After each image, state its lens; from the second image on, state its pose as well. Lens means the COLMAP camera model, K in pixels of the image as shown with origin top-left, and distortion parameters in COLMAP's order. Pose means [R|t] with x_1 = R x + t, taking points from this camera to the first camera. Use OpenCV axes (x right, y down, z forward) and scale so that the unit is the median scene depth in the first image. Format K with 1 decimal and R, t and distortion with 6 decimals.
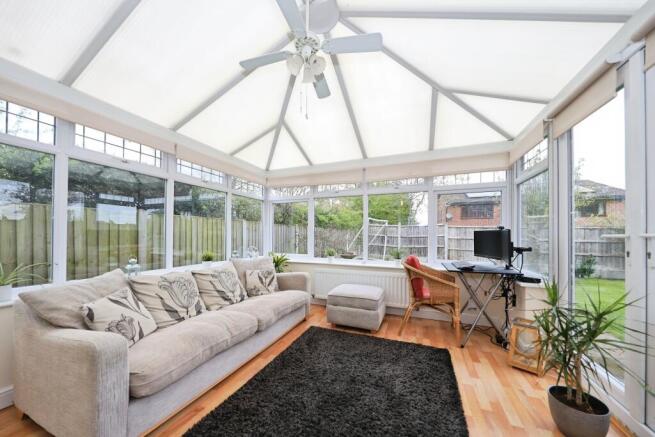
lens RADIAL K [[225.4, 0, 323.8], [0, 225.4, 237.0], [0, 0, 1]] dist [0.000660, 0.000007]
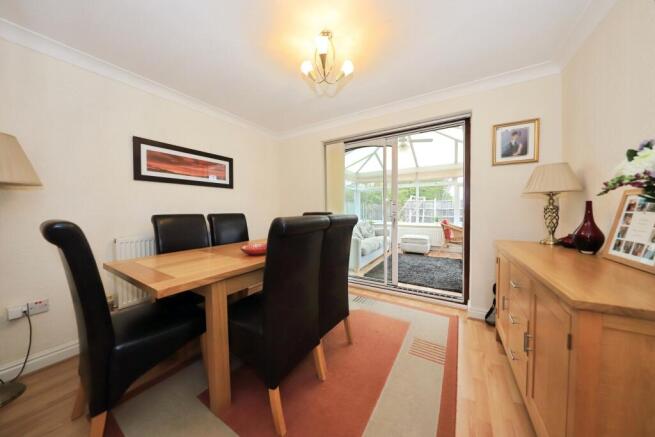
lens RADIAL K [[204.6, 0, 328.4], [0, 204.6, 215.0], [0, 0, 1]] dist [-0.000607, -0.000007]
pose [[0.988657, -0.005504, -0.150091, -0.337060], [0.008818, 0.999732, 0.021423, -0.005263], [0.149933, -0.022504, 0.988440, -0.892666]]
